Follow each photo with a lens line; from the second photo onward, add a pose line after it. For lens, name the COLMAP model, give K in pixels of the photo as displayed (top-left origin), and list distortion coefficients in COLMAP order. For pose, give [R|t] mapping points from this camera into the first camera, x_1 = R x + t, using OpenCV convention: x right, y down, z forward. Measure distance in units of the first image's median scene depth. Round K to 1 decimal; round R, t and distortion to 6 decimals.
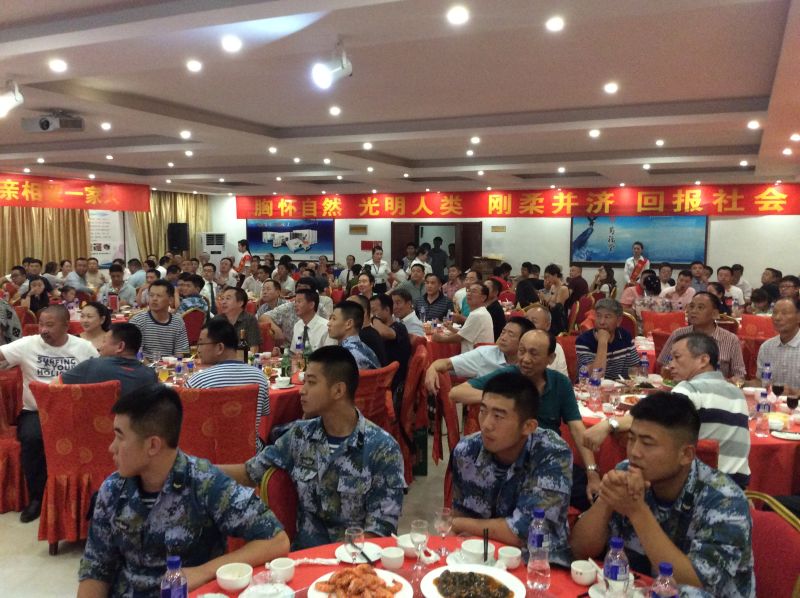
lens RADIAL K [[752.2, 0, 406.3], [0, 752.2, 292.8], [0, 0, 1]] dist [0.005343, 0.000000]
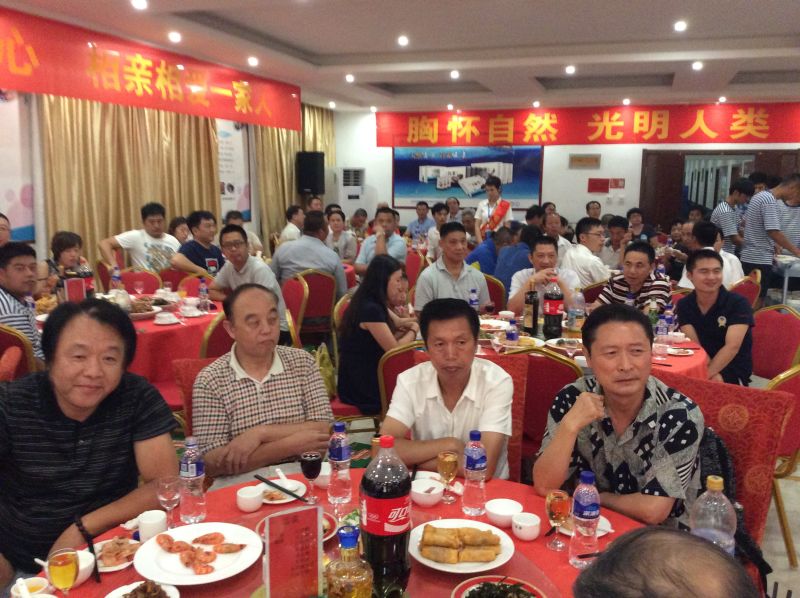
lens RADIAL K [[752.2, 0, 392.8], [0, 752.2, 299.8], [0, 0, 1]] dist [0.005343, 0.000000]
pose [[0.996392, -0.014936, 0.083549, -0.285520], [0.007907, 0.996449, 0.083831, -0.018512], [-0.084505, -0.082868, 0.992971, 0.331175]]
